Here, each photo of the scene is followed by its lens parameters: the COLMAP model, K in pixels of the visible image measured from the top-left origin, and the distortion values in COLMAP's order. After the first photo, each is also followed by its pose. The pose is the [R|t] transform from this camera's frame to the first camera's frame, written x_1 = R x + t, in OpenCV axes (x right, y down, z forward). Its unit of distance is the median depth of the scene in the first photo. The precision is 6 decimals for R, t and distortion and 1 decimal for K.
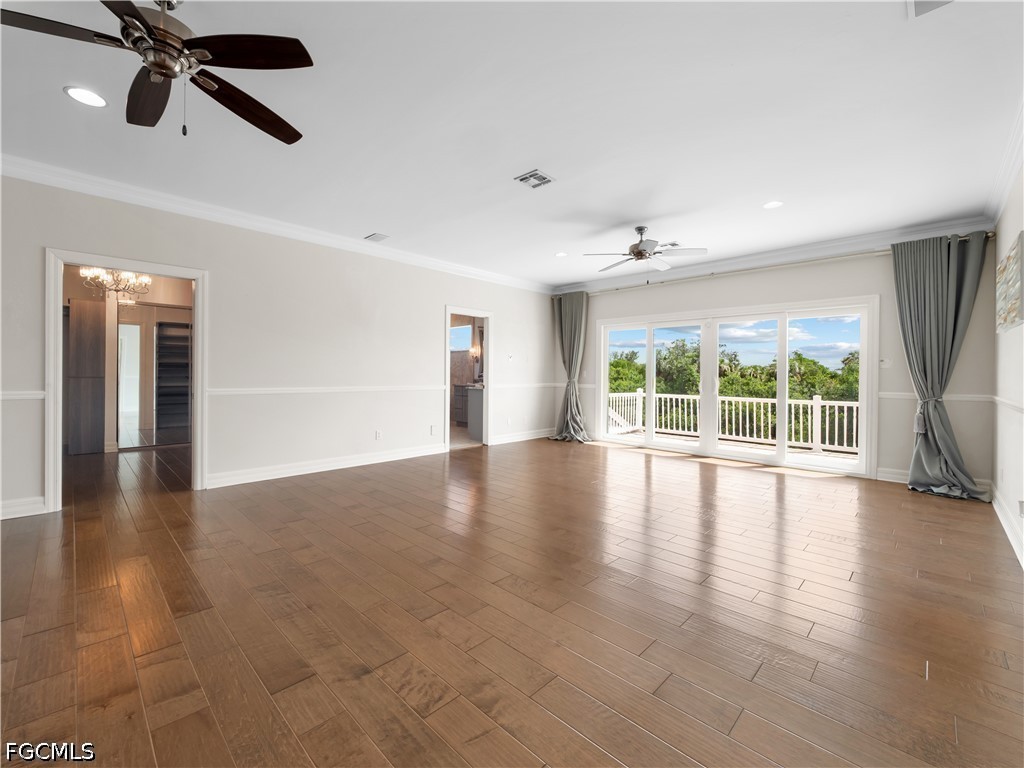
lens RADIAL K [[435.0, 0, 506.6], [0, 435.0, 377.0], [0, 0, 1]] dist [0.009996, -0.012119]
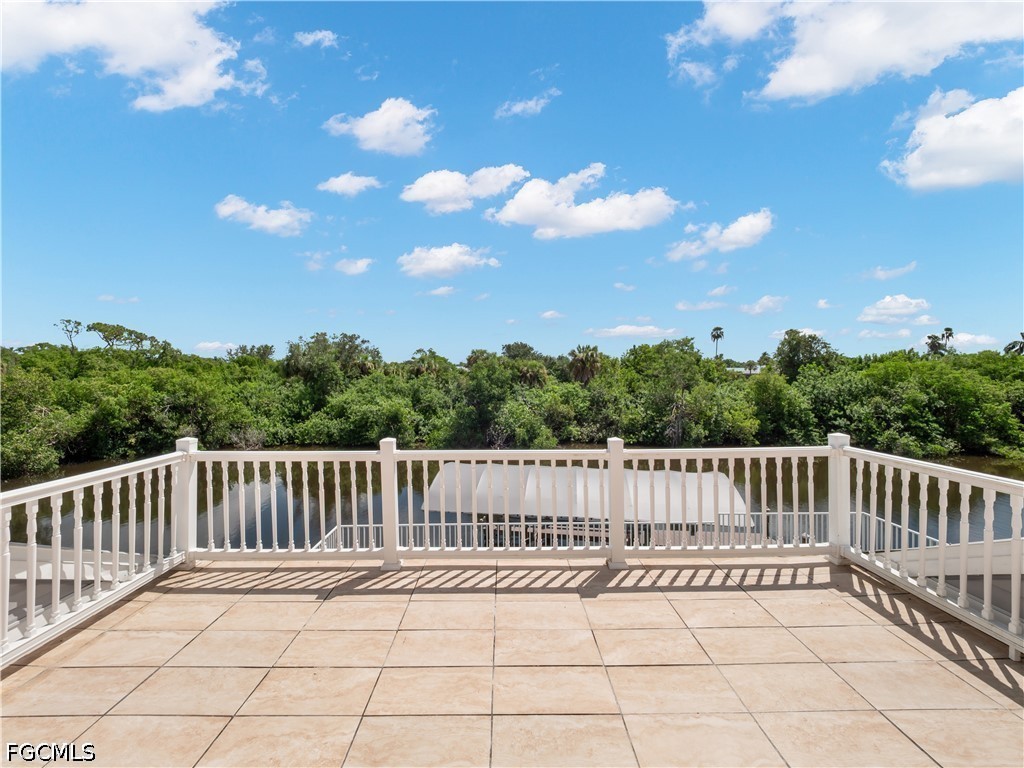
lens RADIAL K [[435.0, 0, 506.6], [0, 435.0, 377.0], [0, 0, 1]] dist [0.009996, -0.012119]
pose [[0.713214, -0.025674, 0.700476, 0.047857], [0.018820, 0.999670, 0.017478, -0.006121], [-0.700693, 0.000717, 0.713462, 0.108253]]
